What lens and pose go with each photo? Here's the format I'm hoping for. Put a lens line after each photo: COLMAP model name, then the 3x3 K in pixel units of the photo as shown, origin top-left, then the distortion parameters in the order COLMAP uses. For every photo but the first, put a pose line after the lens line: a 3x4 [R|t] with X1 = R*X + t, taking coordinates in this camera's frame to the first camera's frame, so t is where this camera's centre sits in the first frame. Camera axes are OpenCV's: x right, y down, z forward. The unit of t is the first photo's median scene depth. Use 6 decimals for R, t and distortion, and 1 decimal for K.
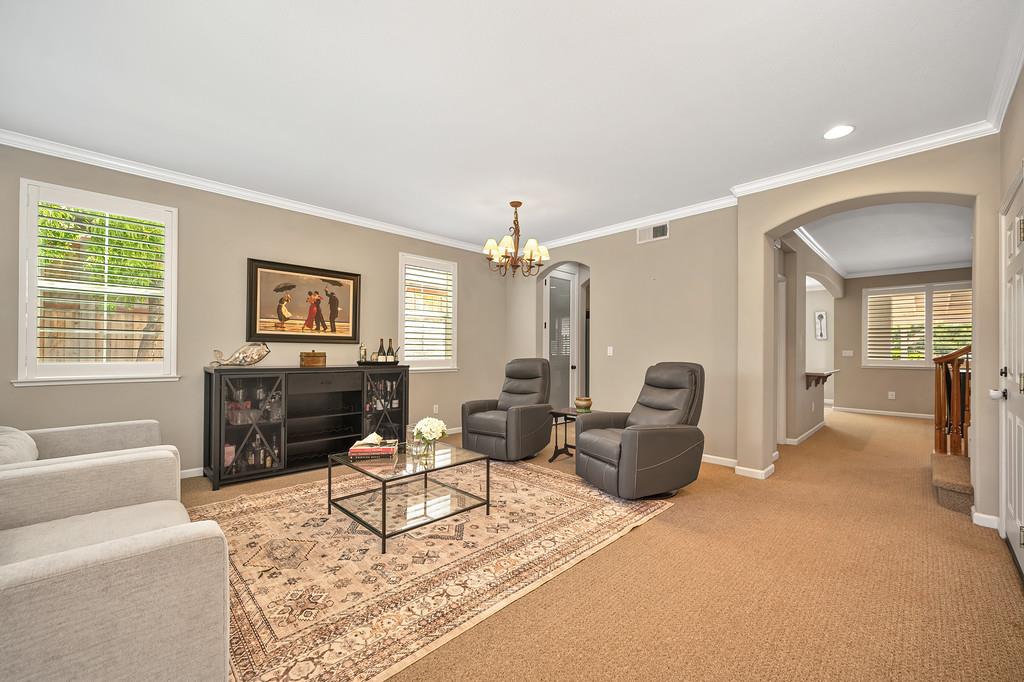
lens RADIAL K [[405.9, 0, 511.3], [0, 405.9, 346.4], [0, 0, 1]] dist [0.001150, 0.000458]
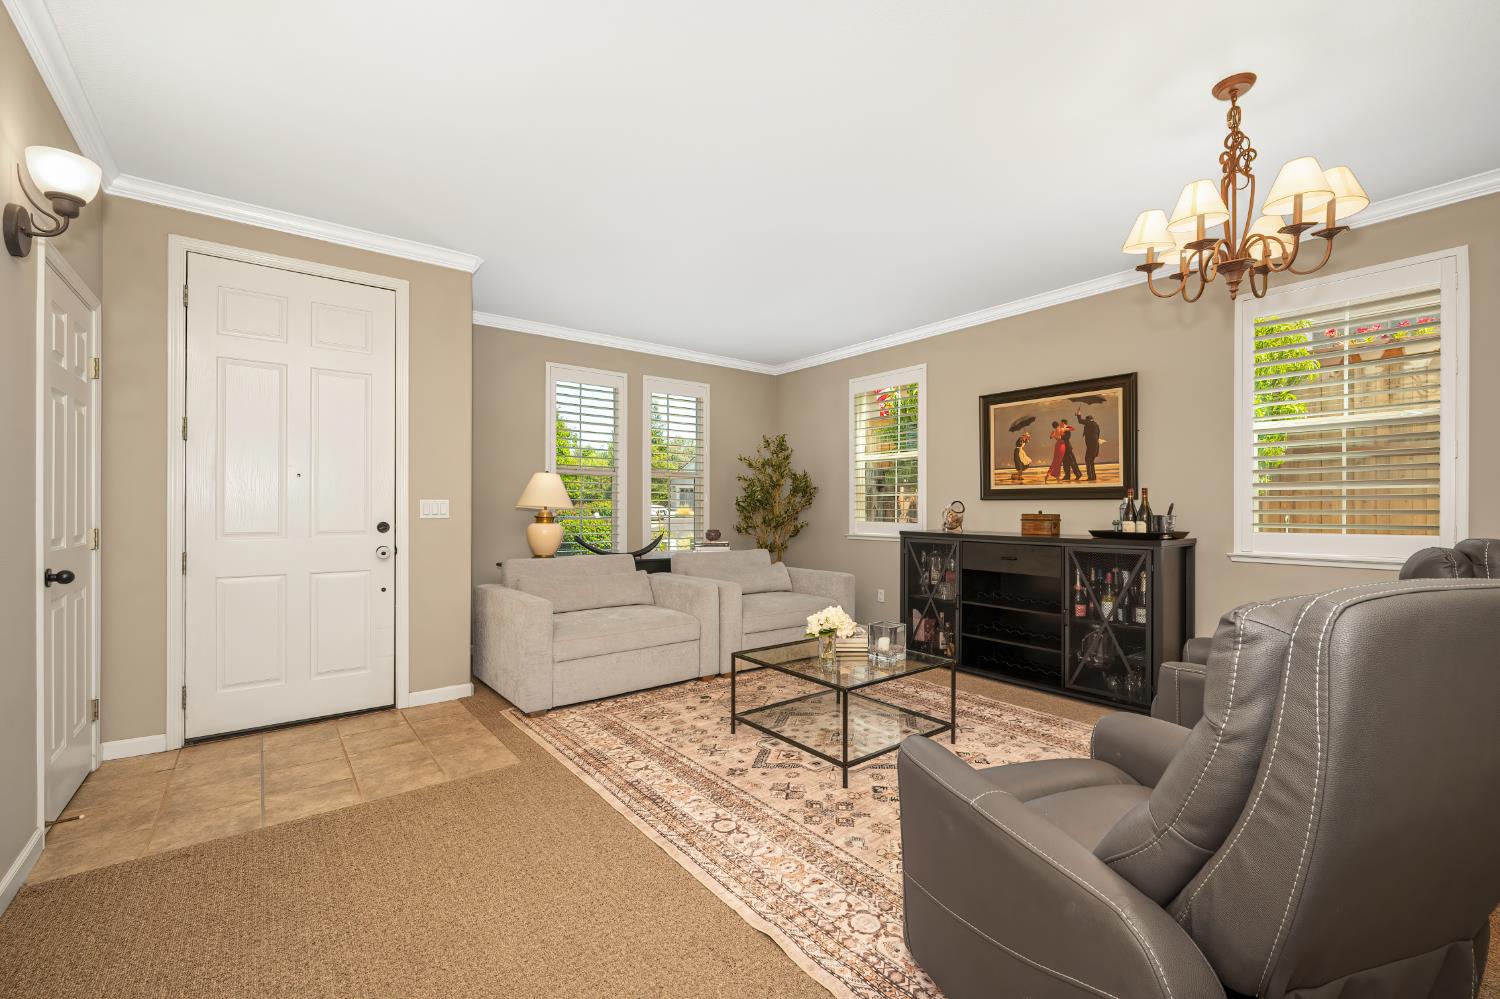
lens RADIAL K [[608.1, 0, 751.0], [0, 608.1, 506.1], [0, 0, 1]] dist [-0.000679, -0.000406]
pose [[-0.099791, -0.010514, -0.994953, 0.584721], [0.008337, 0.999900, -0.011403, 0.009738], [0.994974, -0.009432, -0.099693, 0.664092]]
